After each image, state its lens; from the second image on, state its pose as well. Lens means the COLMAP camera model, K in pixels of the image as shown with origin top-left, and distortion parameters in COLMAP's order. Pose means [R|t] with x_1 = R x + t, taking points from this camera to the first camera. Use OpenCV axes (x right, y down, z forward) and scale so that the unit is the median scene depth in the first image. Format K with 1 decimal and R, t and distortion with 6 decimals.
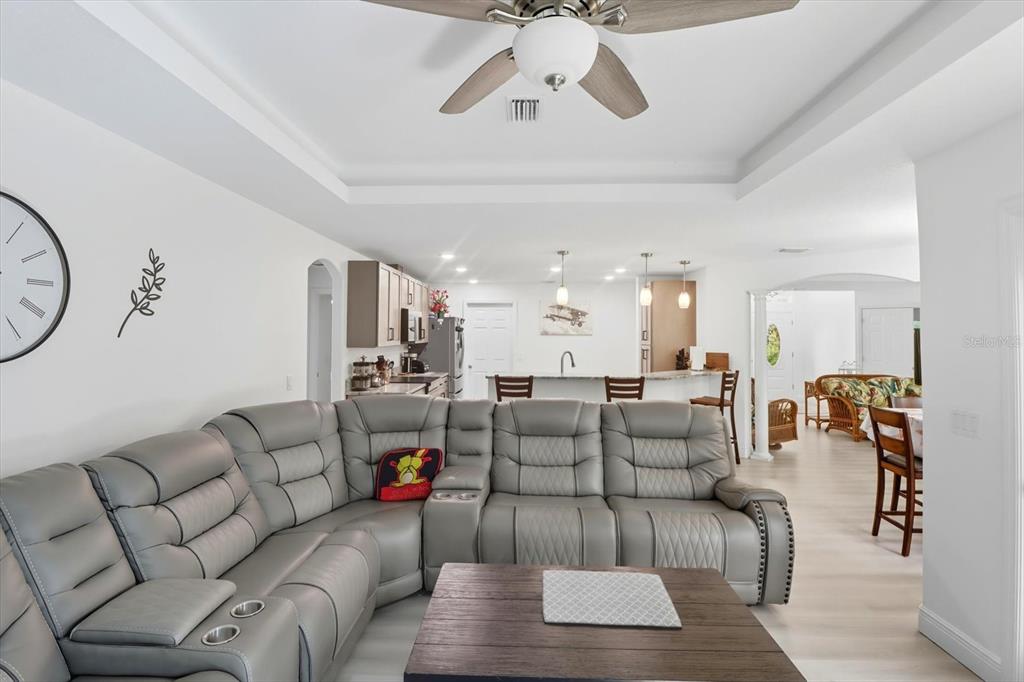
lens RADIAL K [[488.6, 0, 510.8], [0, 488.6, 328.8], [0, 0, 1]] dist [-0.000833, -0.001186]
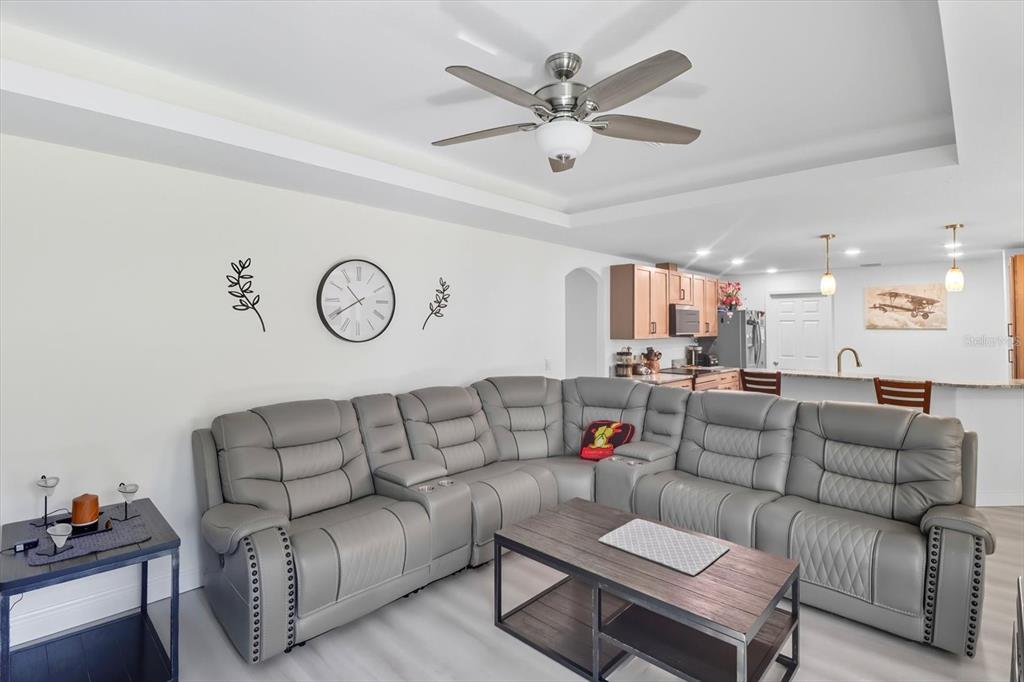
lens RADIAL K [[506.4, 0, 515.7], [0, 506.4, 318.9], [0, 0, 1]] dist [-0.001451, -0.000925]
pose [[0.756297, -0.010225, -0.654148, 0.427655], [0.006330, 0.999945, -0.008312, -0.002967], [0.654198, 0.002146, 0.756320, -0.111162]]
